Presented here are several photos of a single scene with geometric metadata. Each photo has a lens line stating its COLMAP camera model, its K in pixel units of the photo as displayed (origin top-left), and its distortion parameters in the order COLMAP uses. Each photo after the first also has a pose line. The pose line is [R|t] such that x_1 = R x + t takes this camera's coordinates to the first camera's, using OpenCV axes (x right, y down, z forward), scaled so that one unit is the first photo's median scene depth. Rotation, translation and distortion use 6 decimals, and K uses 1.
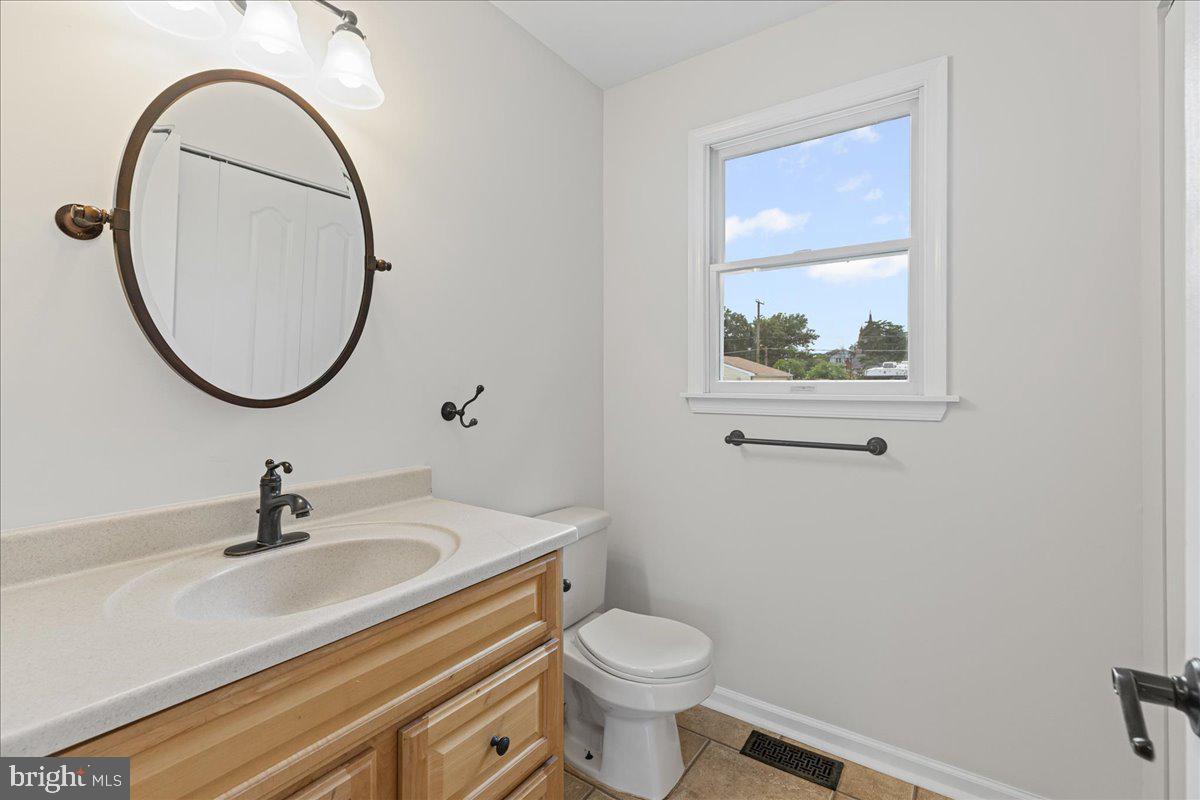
lens RADIAL K [[533.1, 0, 600.8], [0, 533.1, 392.2], [0, 0, 1]] dist [0.003269, 0.000578]
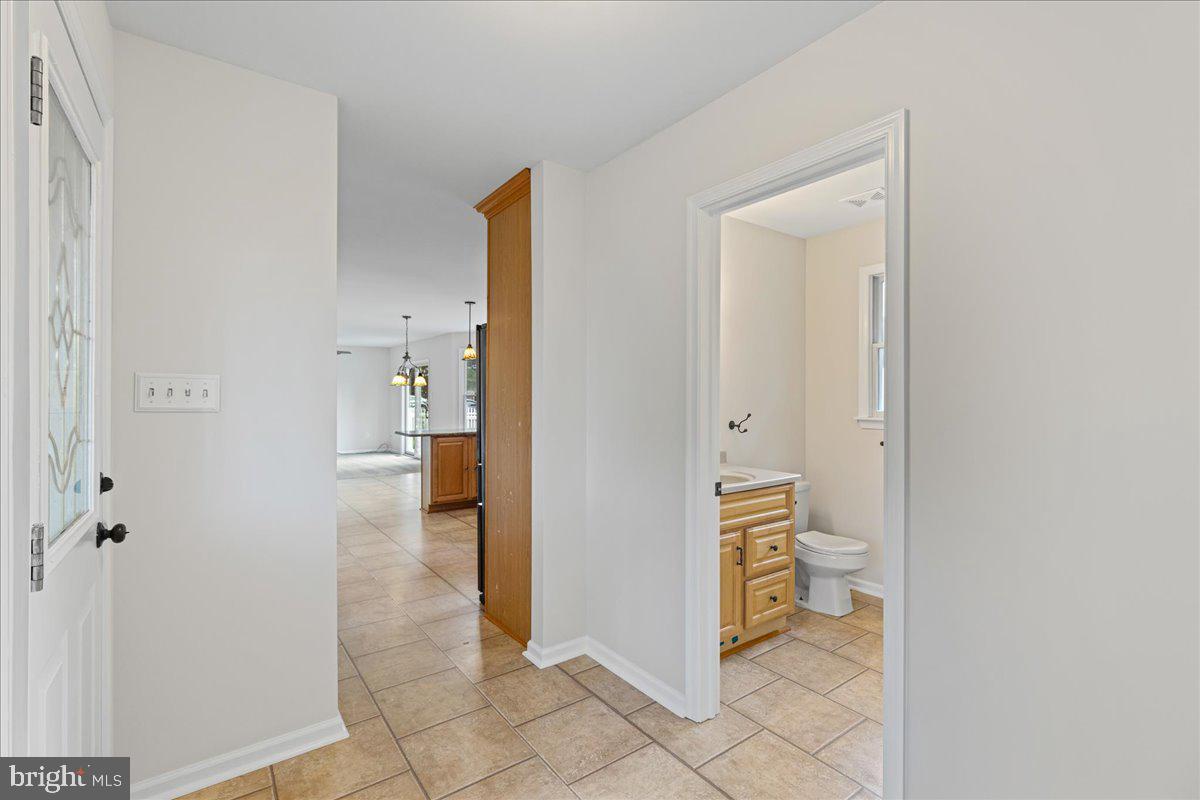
lens RADIAL K [[533.1, 0, 604.3], [0, 533.1, 399.4], [0, 0, 1]] dist [0.003269, 0.000578]
pose [[0.948957, 0.003677, -0.315384, -0.098939], [-0.007881, 0.999896, -0.012054, -0.037906], [0.315307, 0.013924, 0.948888, -1.198932]]
